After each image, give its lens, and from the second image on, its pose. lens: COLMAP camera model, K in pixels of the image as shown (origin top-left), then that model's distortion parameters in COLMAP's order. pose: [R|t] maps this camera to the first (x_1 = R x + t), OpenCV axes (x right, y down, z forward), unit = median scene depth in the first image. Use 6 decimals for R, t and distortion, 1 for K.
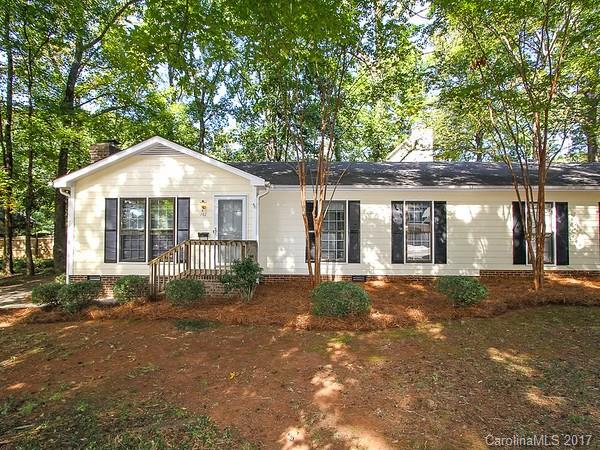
lens RADIAL K [[316.2, 0, 302.6], [0, 316.2, 235.8], [0, 0, 1]] dist [-0.018444, 0.003385]
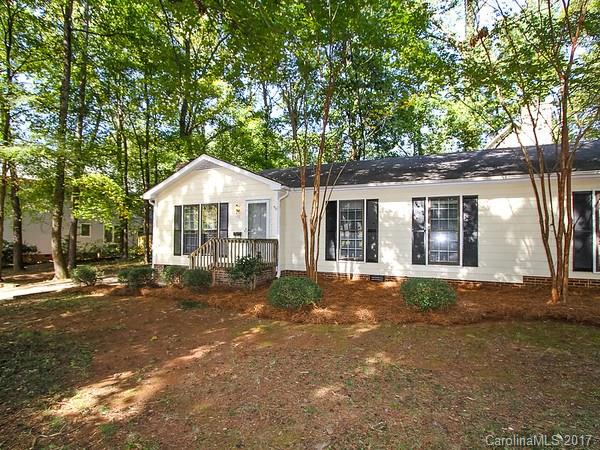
lens RADIAL K [[316.2, 0, 296.3], [0, 316.2, 234.8], [0, 0, 1]] dist [-0.018444, 0.003385]
pose [[0.918604, 0.000176, -0.395179, 0.344539], [-0.000417, 1.000000, -0.000523, 0.000773], [0.395179, 0.000645, 0.918604, 0.003373]]
